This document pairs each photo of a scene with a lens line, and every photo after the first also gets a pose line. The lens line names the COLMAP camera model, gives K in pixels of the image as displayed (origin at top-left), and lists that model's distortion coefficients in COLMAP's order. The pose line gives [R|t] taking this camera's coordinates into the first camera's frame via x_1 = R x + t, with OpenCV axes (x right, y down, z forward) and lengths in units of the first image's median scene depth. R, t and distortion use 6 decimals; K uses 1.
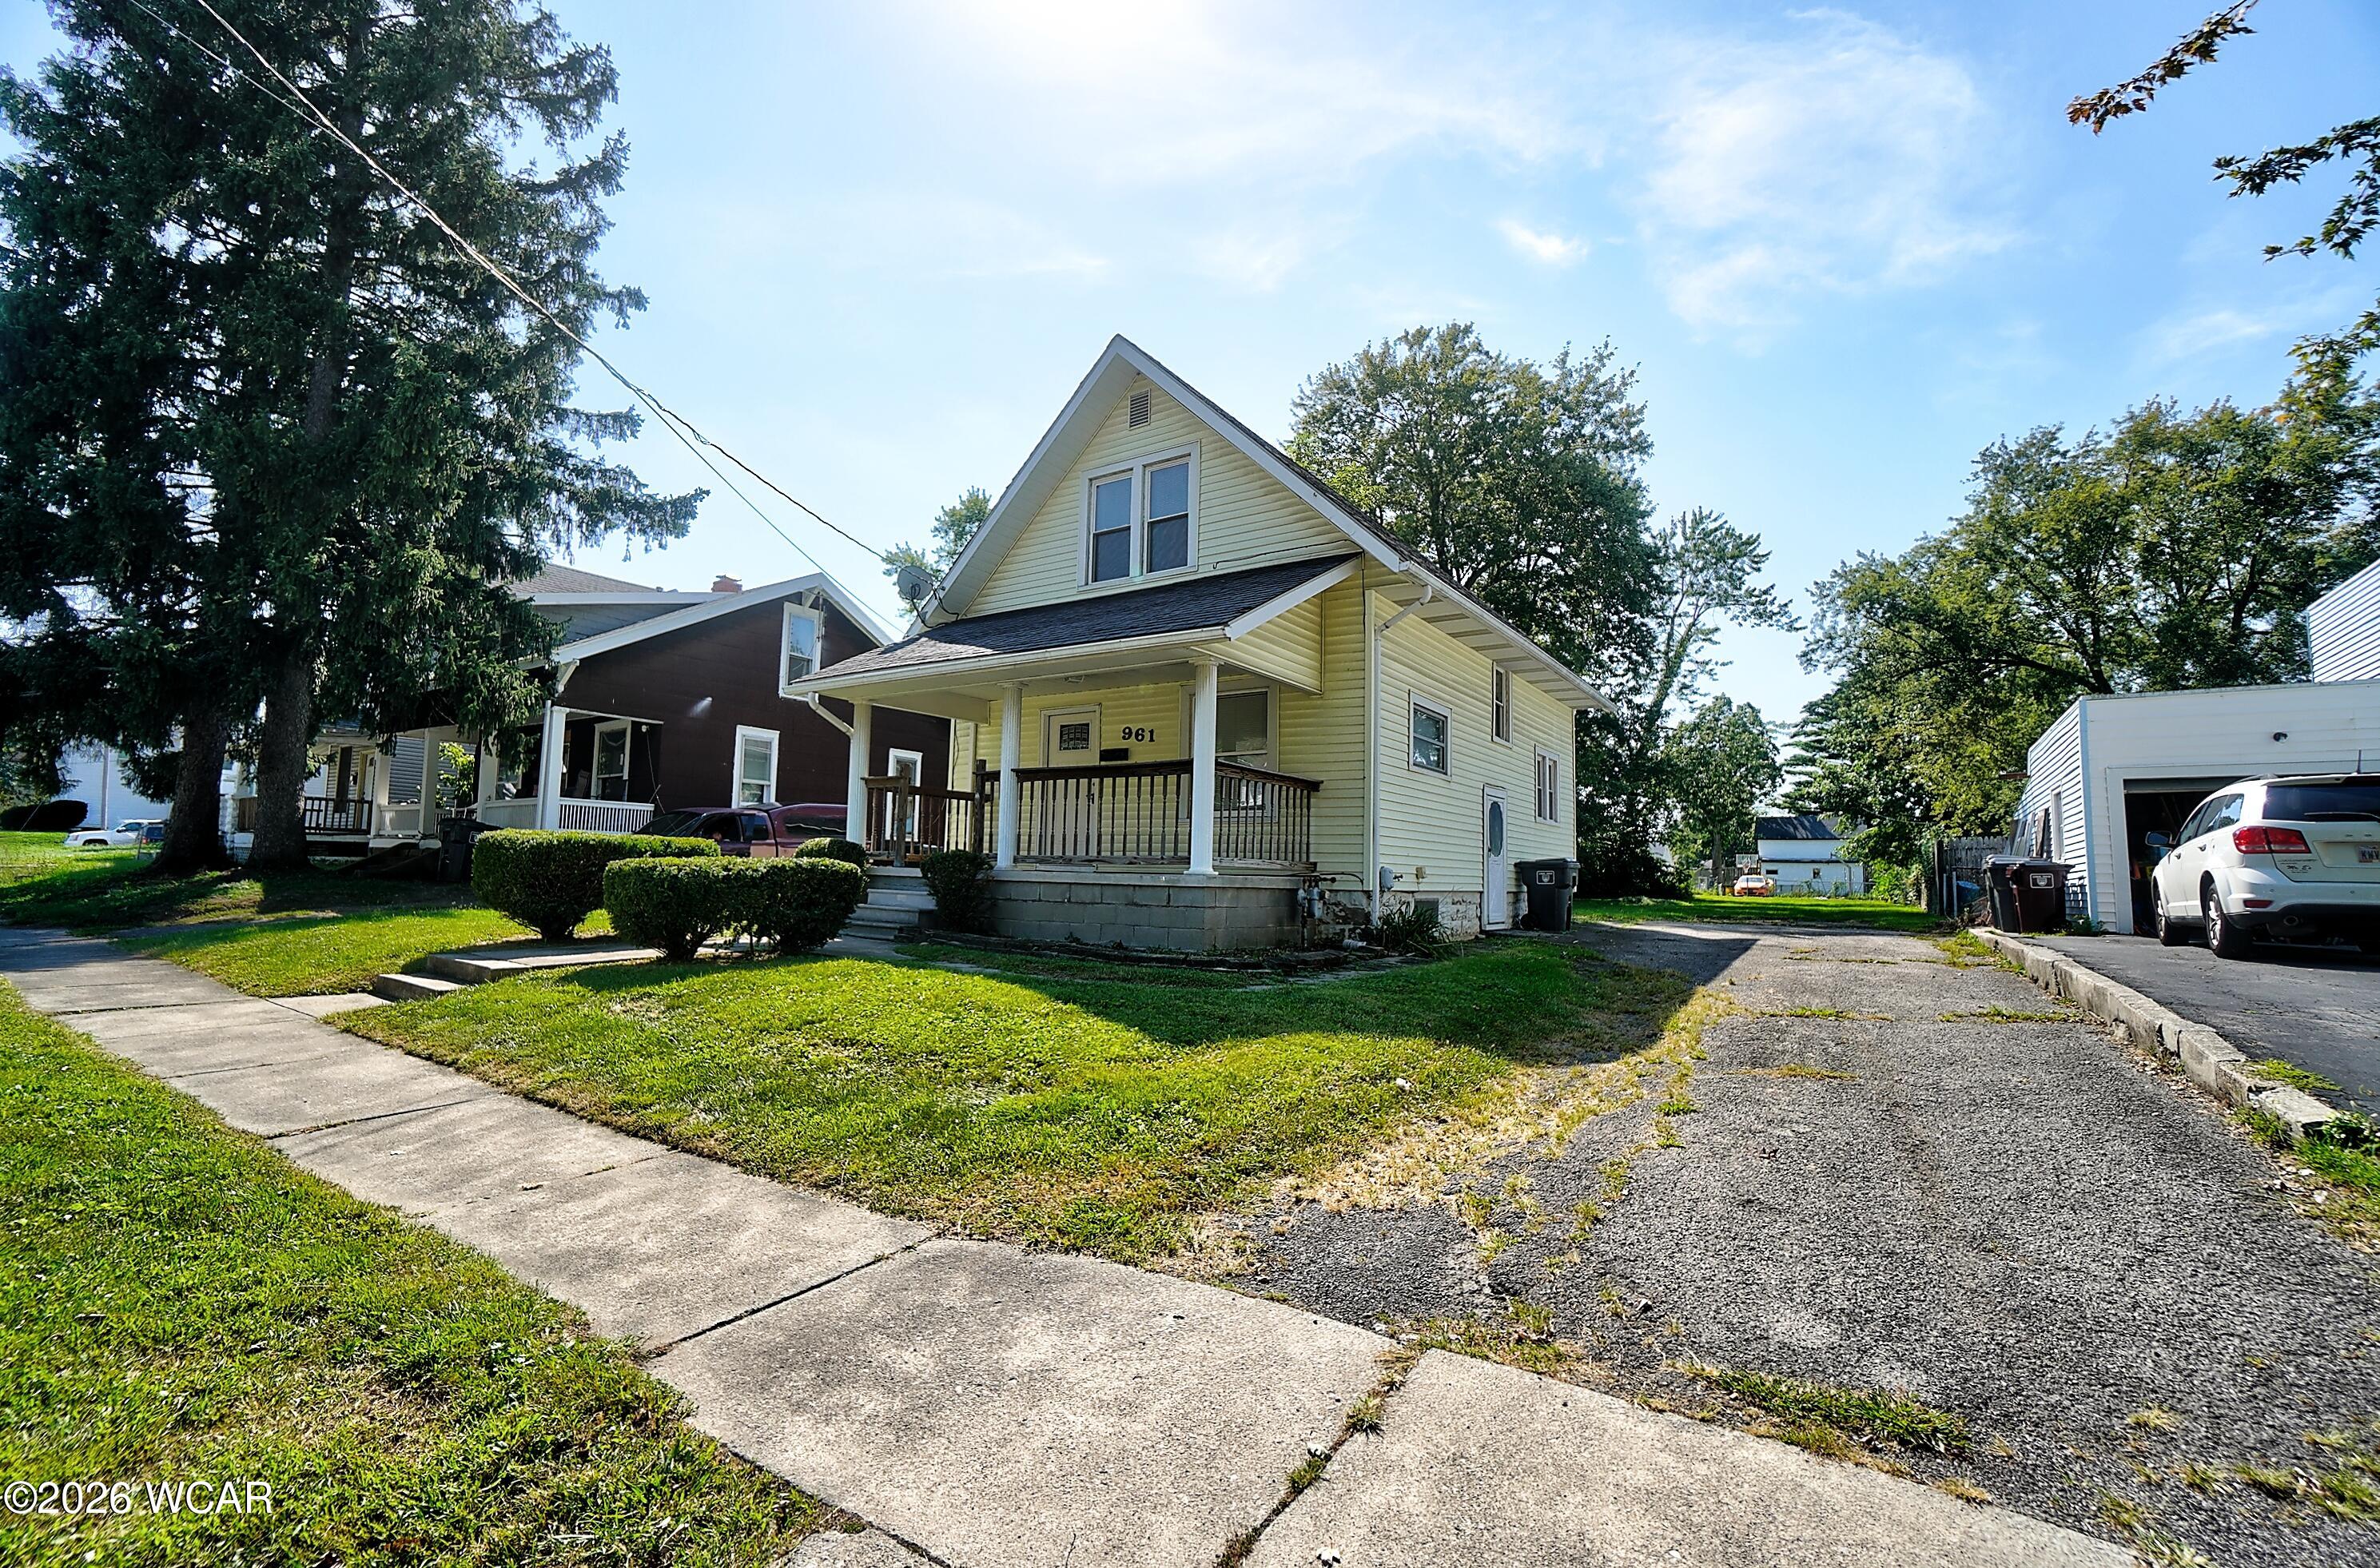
lens RADIAL K [[1052.7, 0, 1160.3], [0, 1052.7, 797.0], [0, 0, 1]] dist [-0.057220, 0.020927]
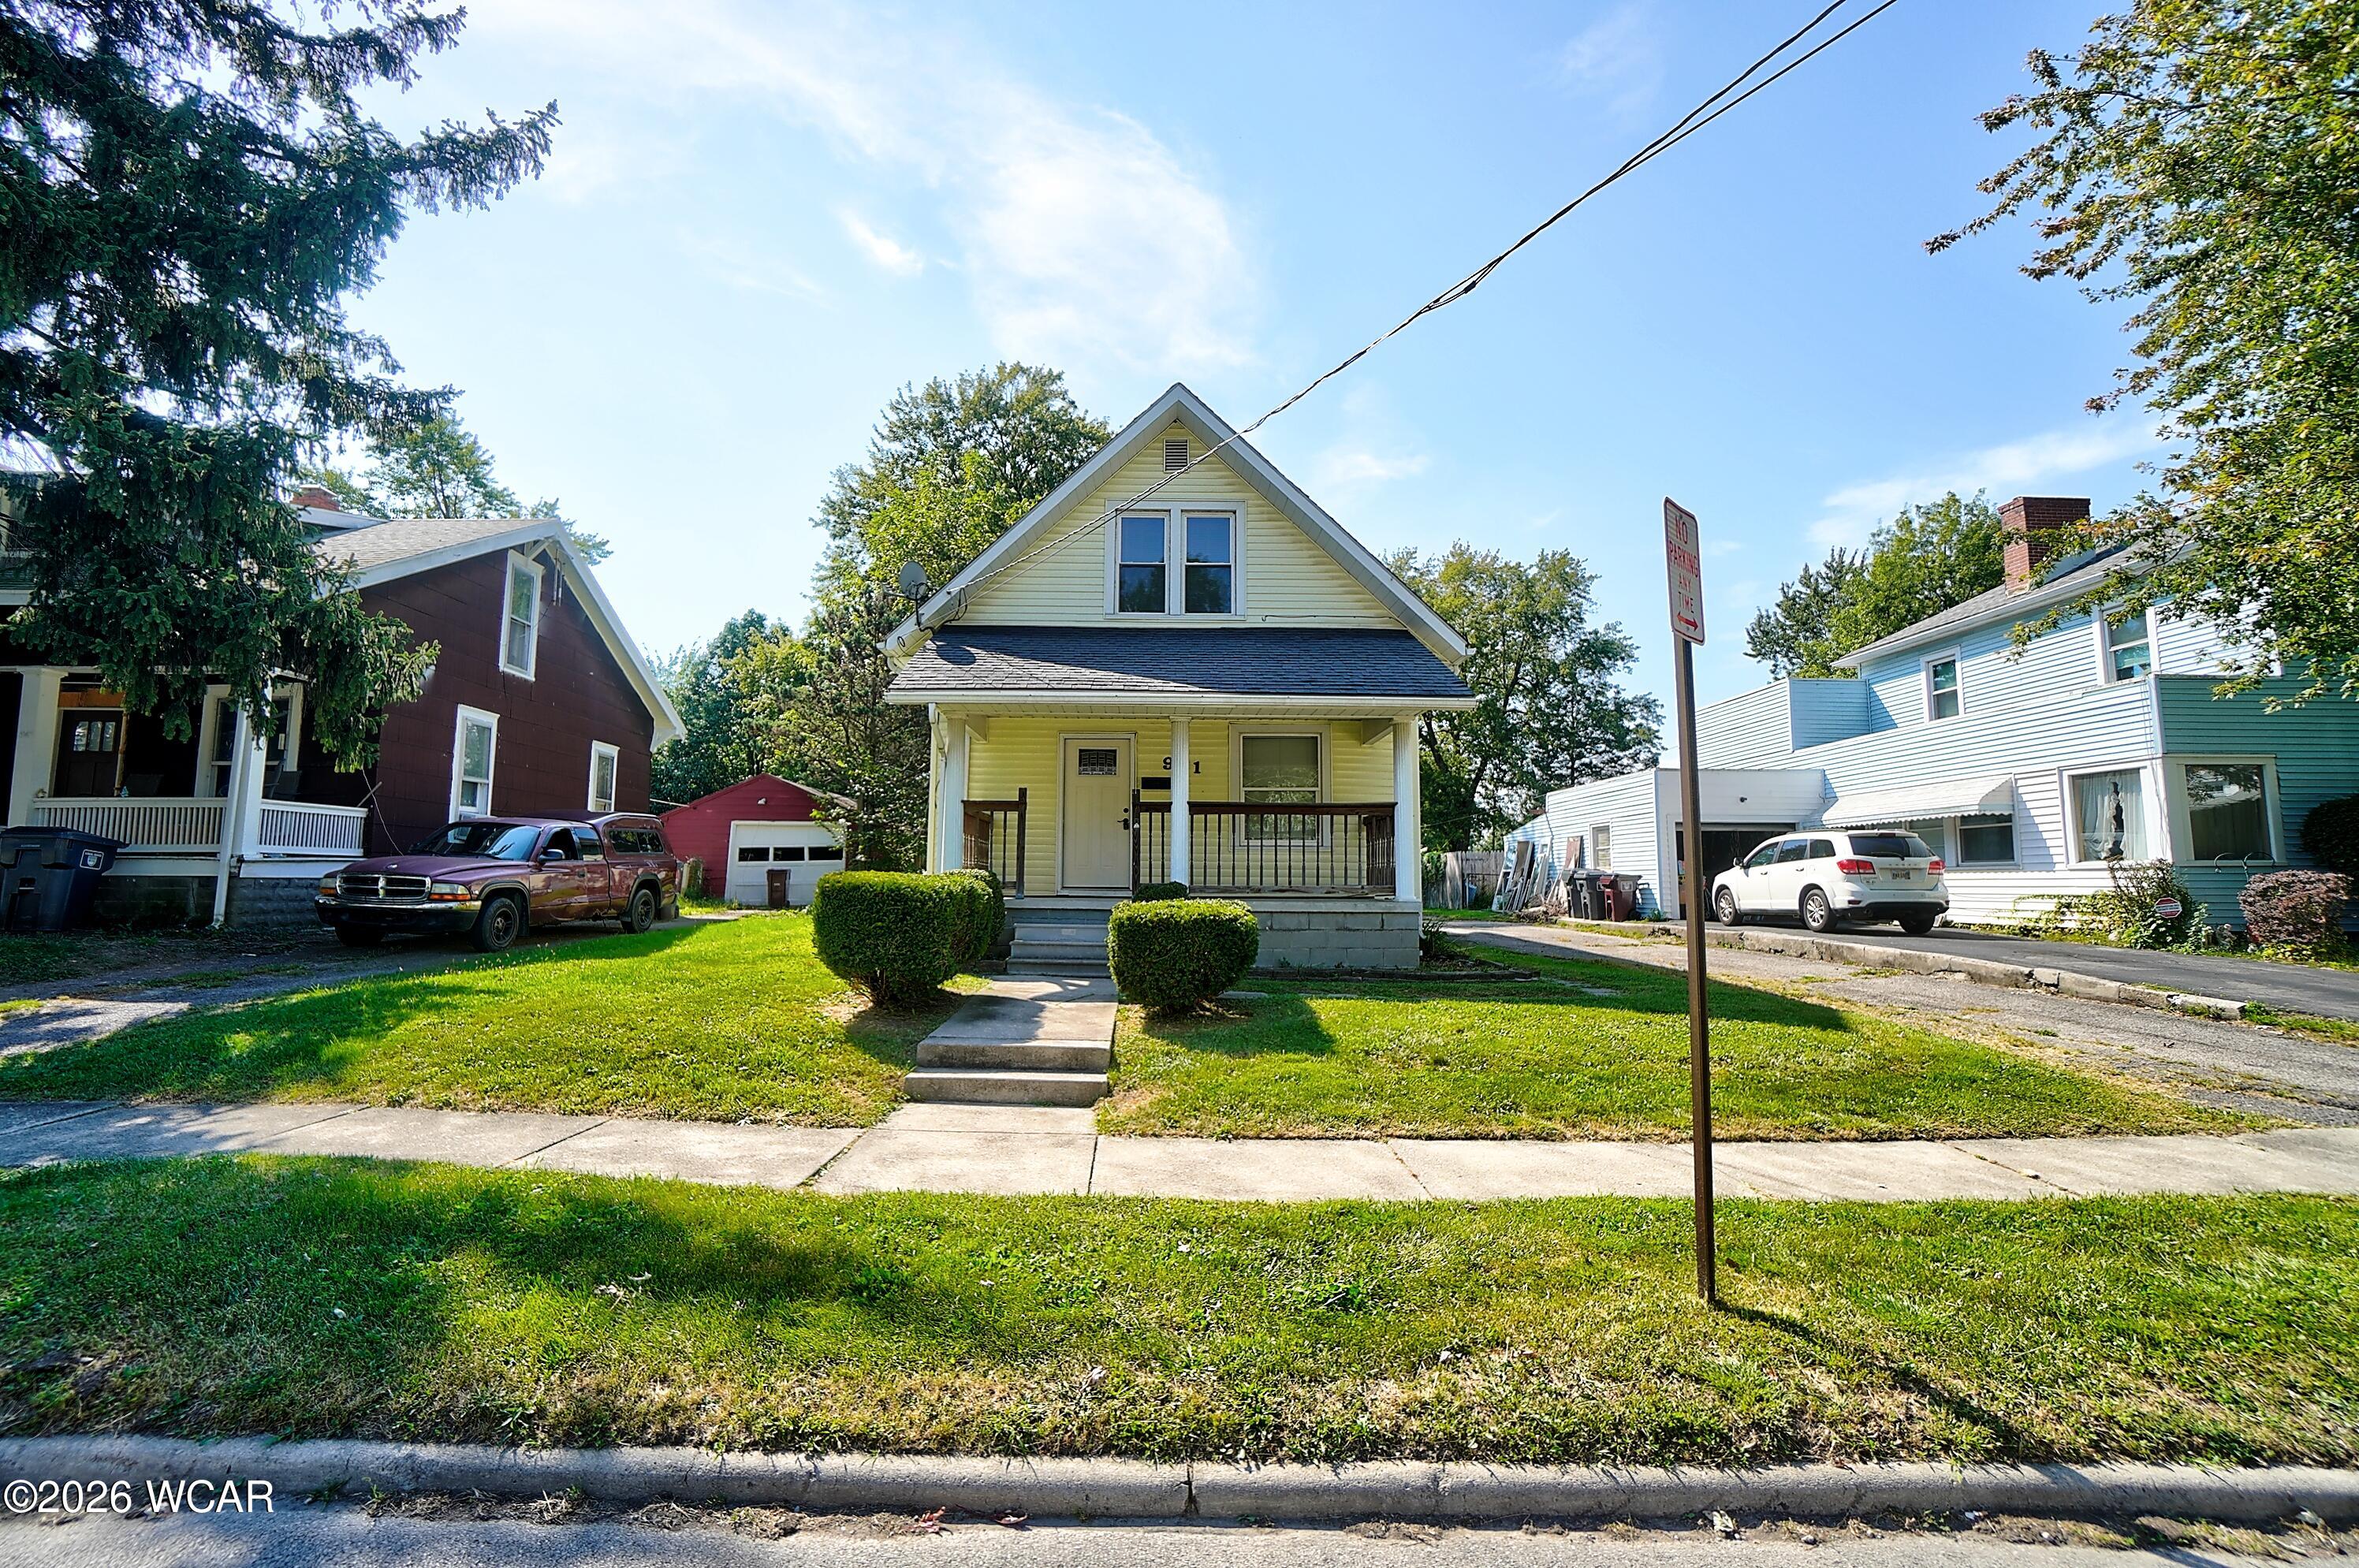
lens RADIAL K [[1035.7, 0, 1165.4], [0, 1035.7, 792.2], [0, 0, 1]] dist [-0.059562, 0.019798]
pose [[0.813971, 0.032863, 0.579975, -0.445135], [-0.031694, 0.999424, -0.012148, -0.013646], [-0.580040, -0.008494, 0.814544, 0.115424]]
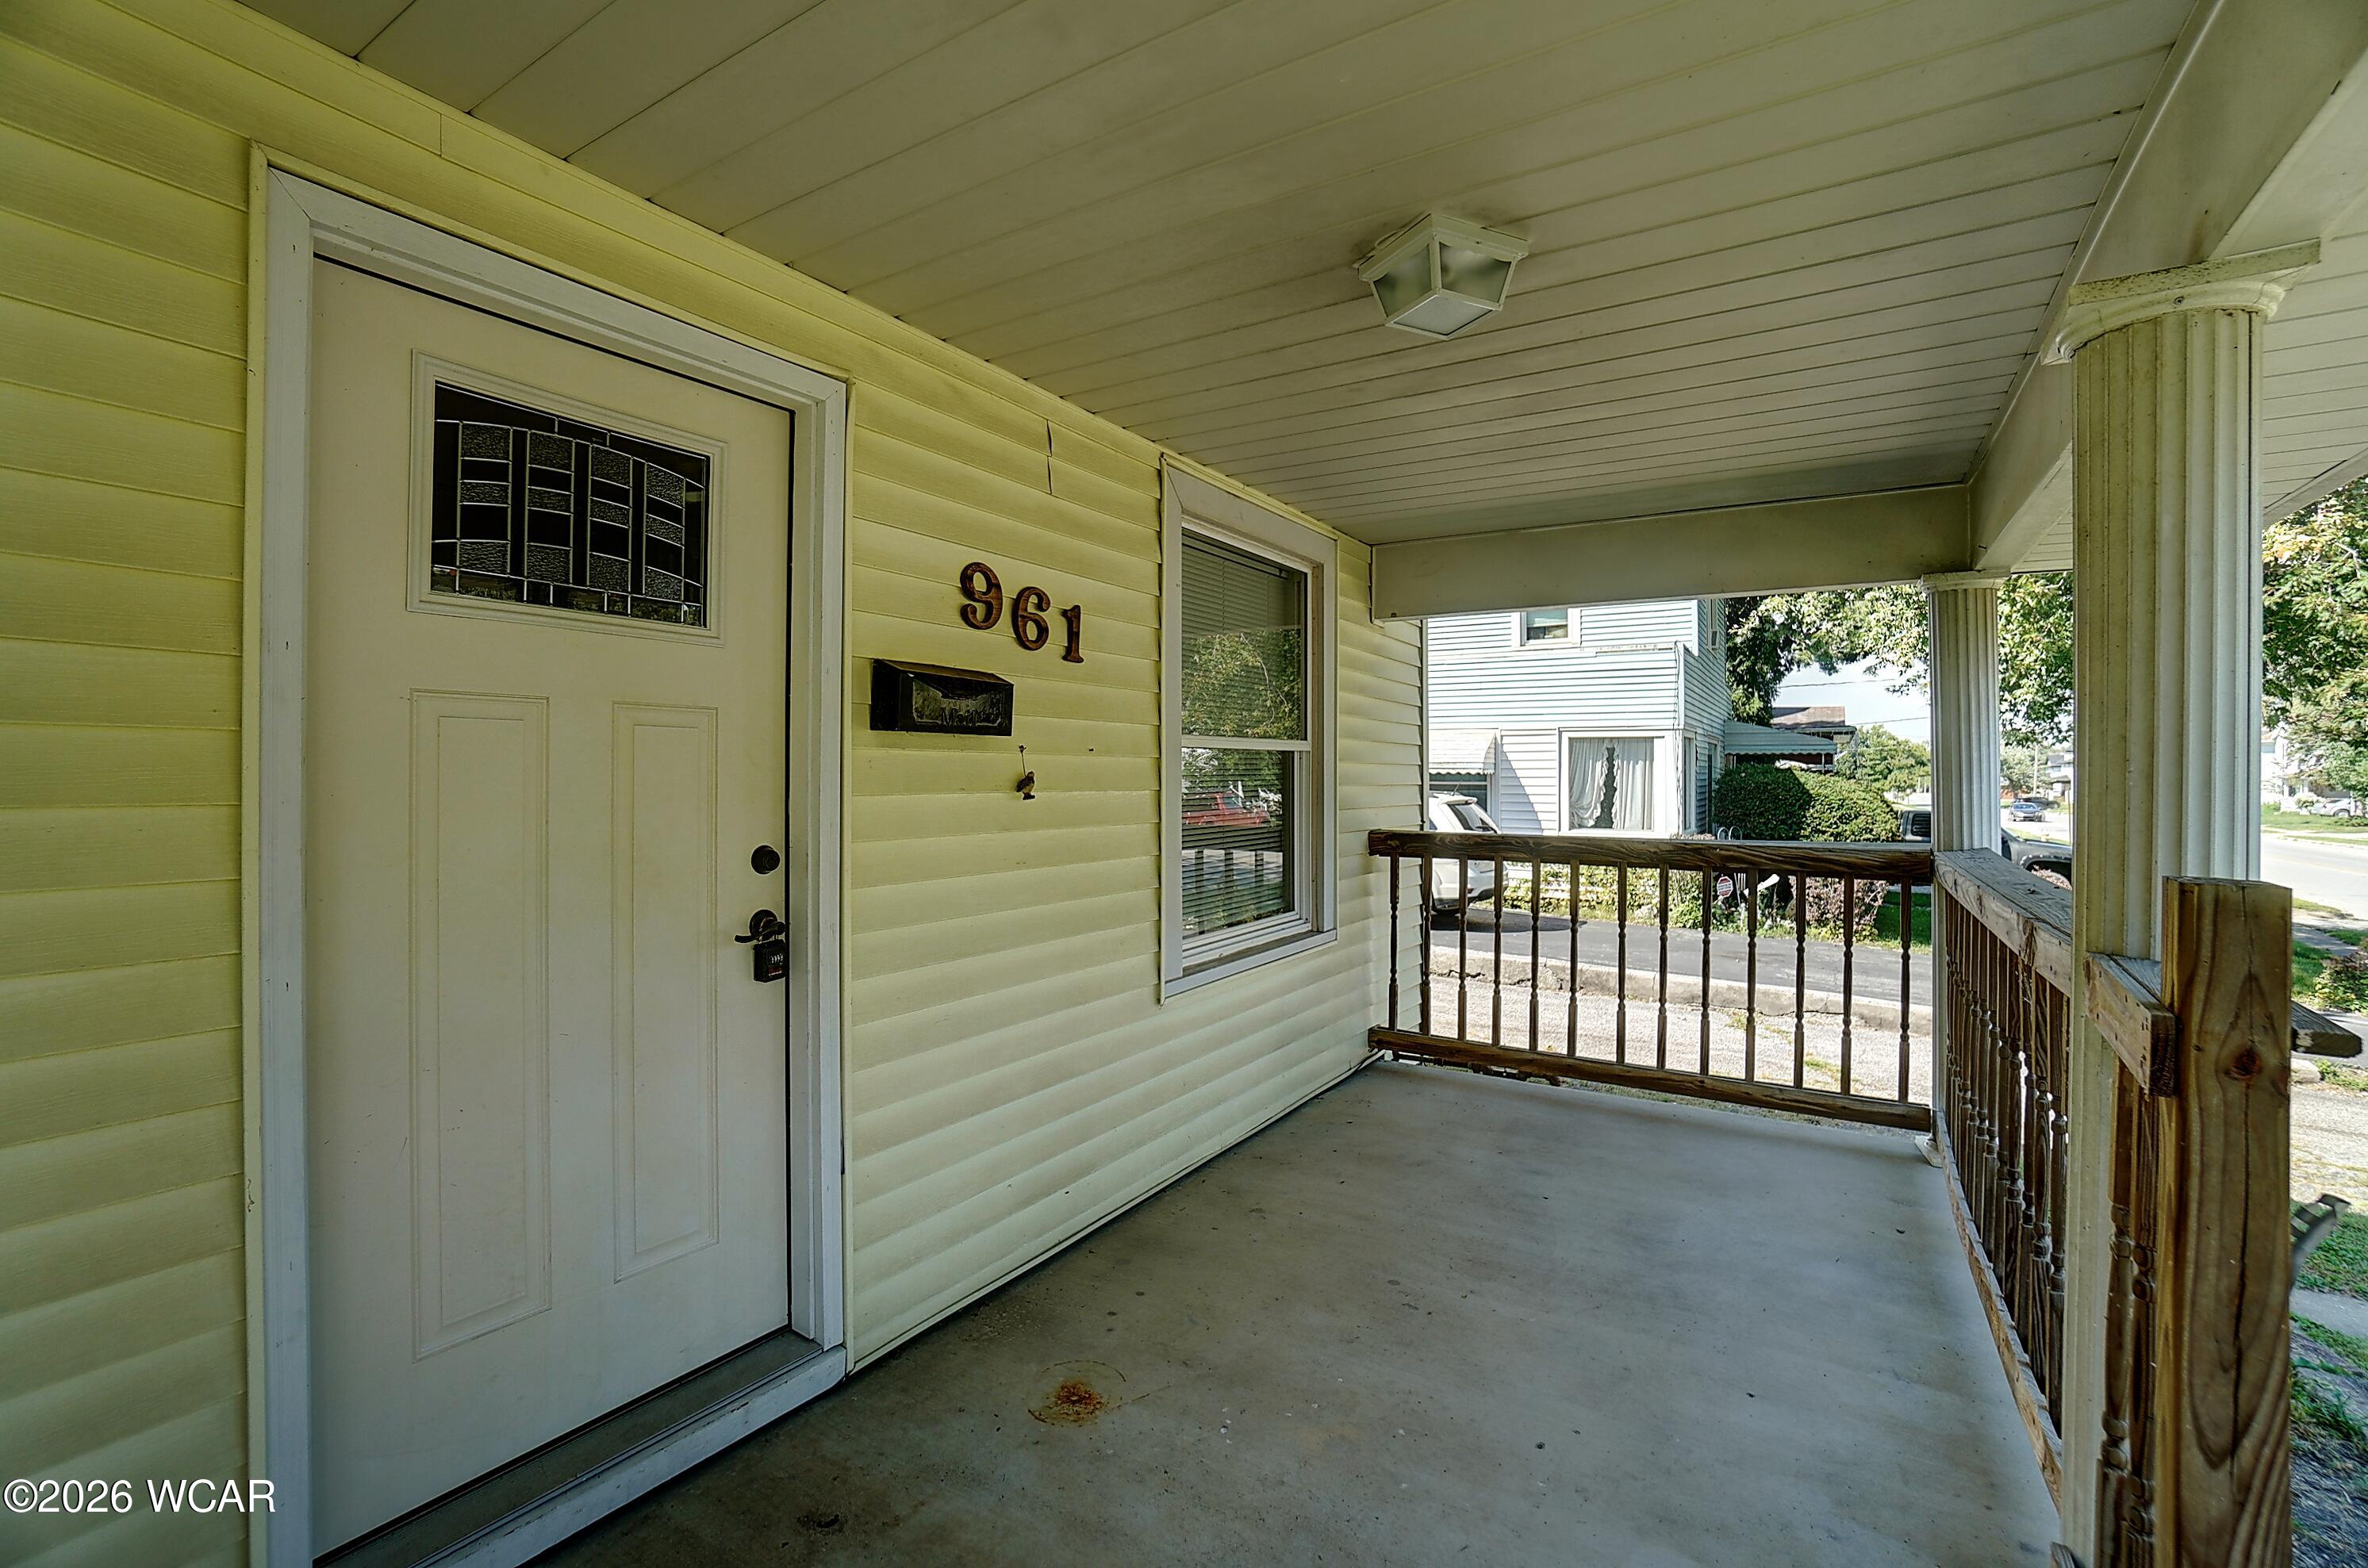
lens RADIAL K [[1064.5, 0, 1184.0], [0, 1064.5, 784.0], [0, 0, 1]] dist [-0.037658, 0.000330]
pose [[-0.048389, -0.032839, 0.998289, -0.164564], [-0.082136, 0.996205, 0.028789, -0.024389], [-0.995446, -0.080602, -0.050903, 0.684970]]
